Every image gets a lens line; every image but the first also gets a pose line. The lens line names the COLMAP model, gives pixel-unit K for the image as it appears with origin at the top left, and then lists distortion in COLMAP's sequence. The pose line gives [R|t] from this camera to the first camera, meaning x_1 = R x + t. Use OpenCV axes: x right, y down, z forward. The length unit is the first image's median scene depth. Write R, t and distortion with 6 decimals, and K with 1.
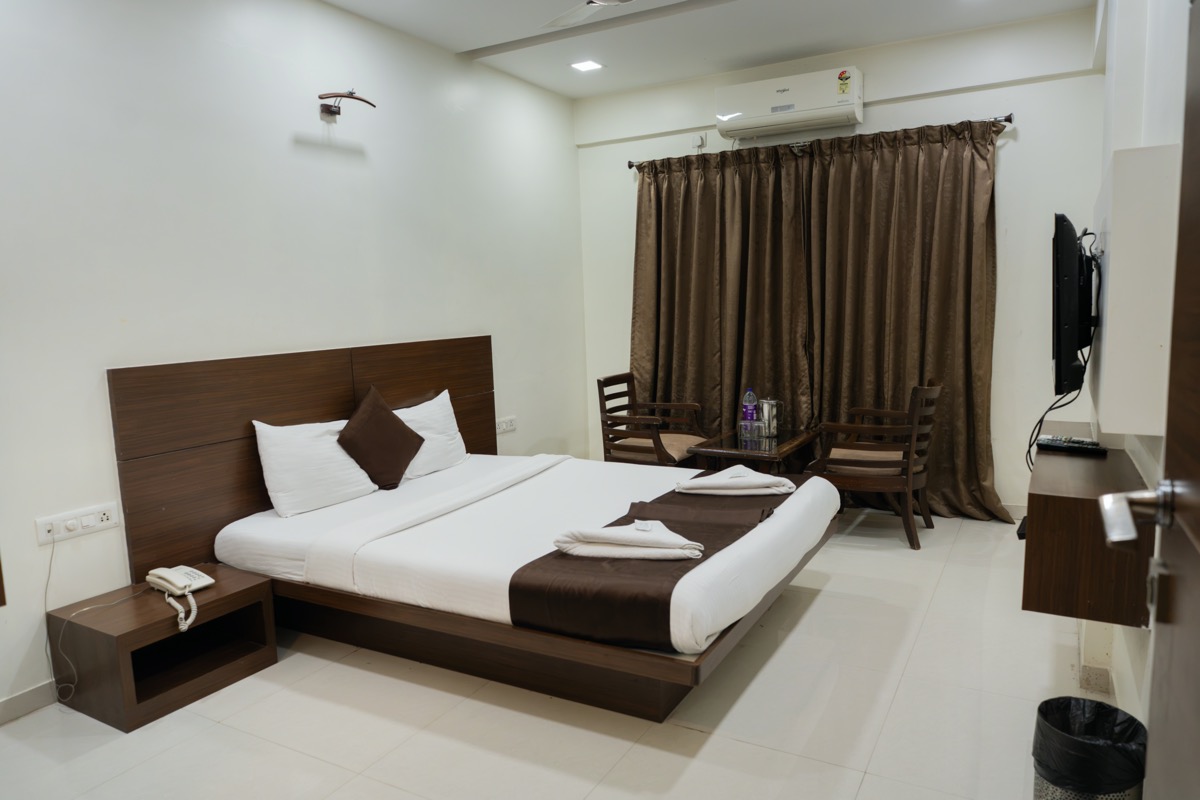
lens RADIAL K [[793.6, 0, 601.5], [0, 793.6, 400.1], [0, 0, 1]] dist [-0.012572, 0.000311]
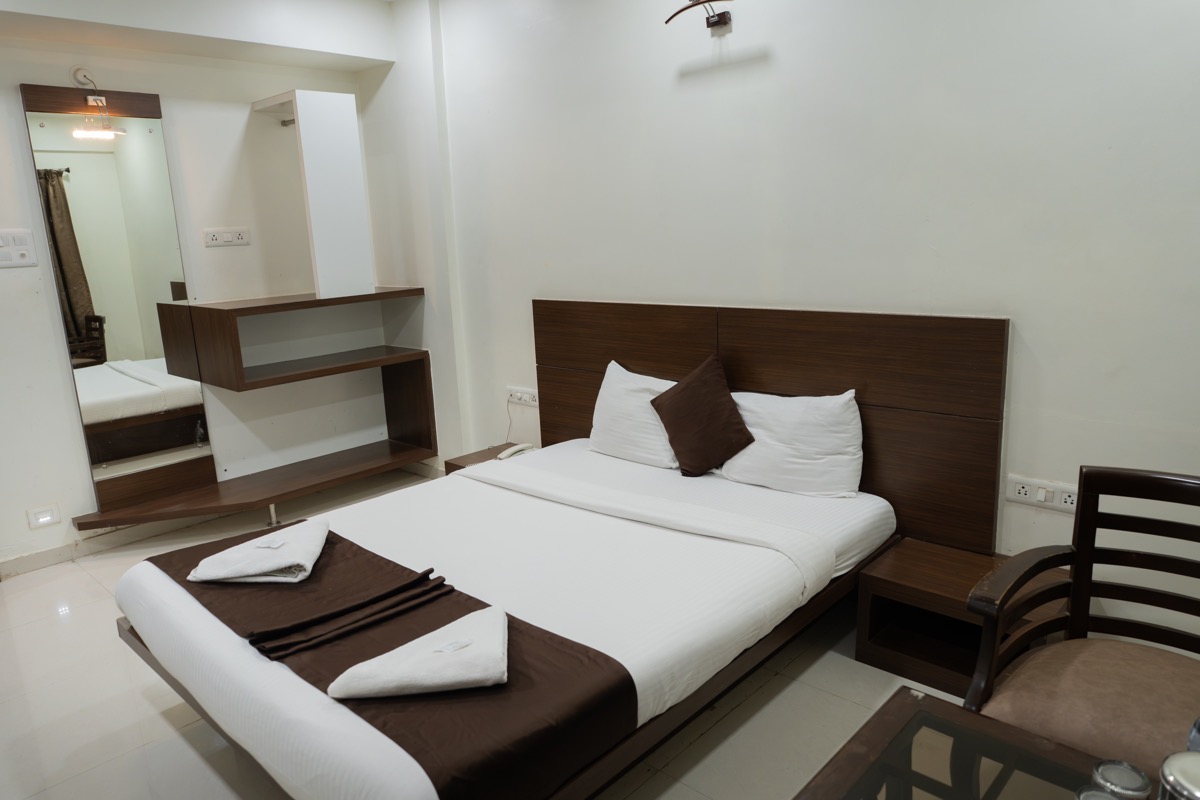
lens RADIAL K [[793.2, 0, 600.0], [0, 793.2, 400.0], [0, 0, 1]] dist [-0.011641, -0.000943]
pose [[-0.237923, 0.247114, -0.939323, 0.497977], [-0.069568, 0.960274, 0.270247, -0.175462], [0.968789, 0.129645, -0.211280, 0.973576]]
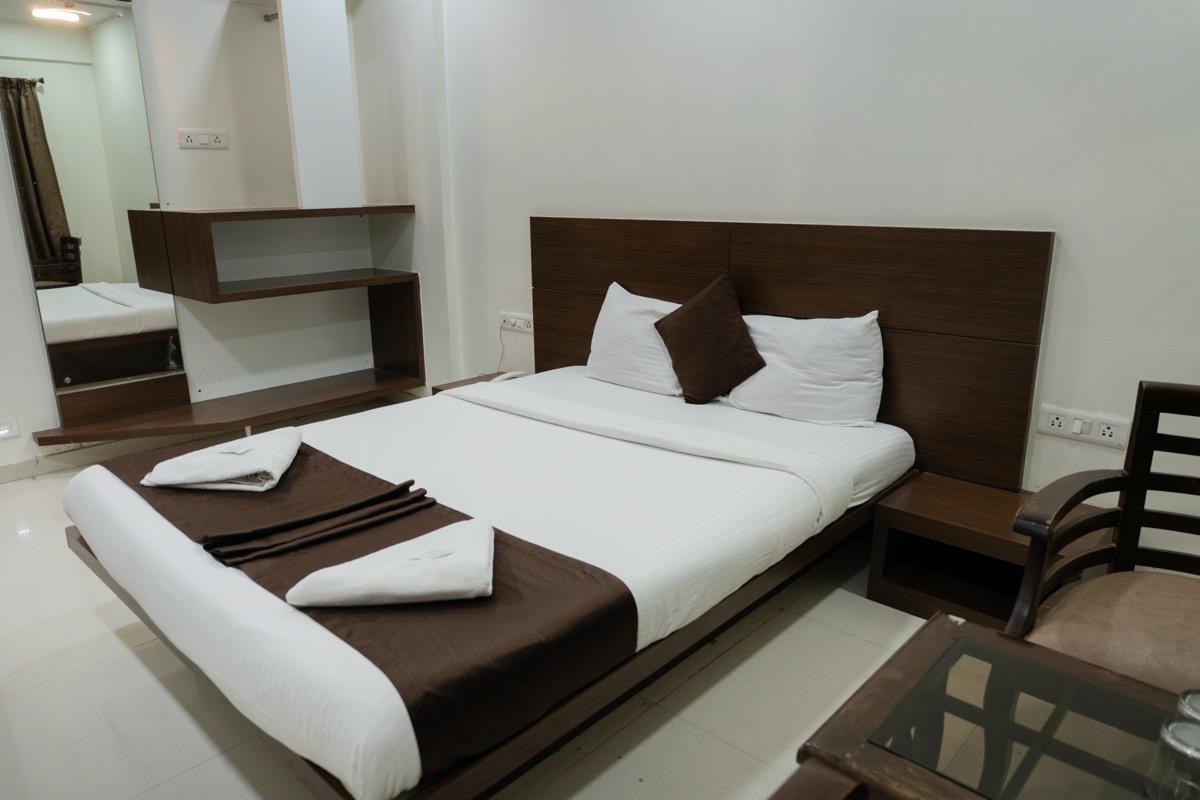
lens RADIAL K [[793.6, 0, 601.5], [0, 793.6, 400.1], [0, 0, 1]] dist [-0.012572, 0.000311]
pose [[-0.235780, 0.285850, -0.928815, 0.458724], [-0.104700, 0.942726, 0.316710, -0.123933], [0.966150, 0.171921, -0.192348, 0.961878]]
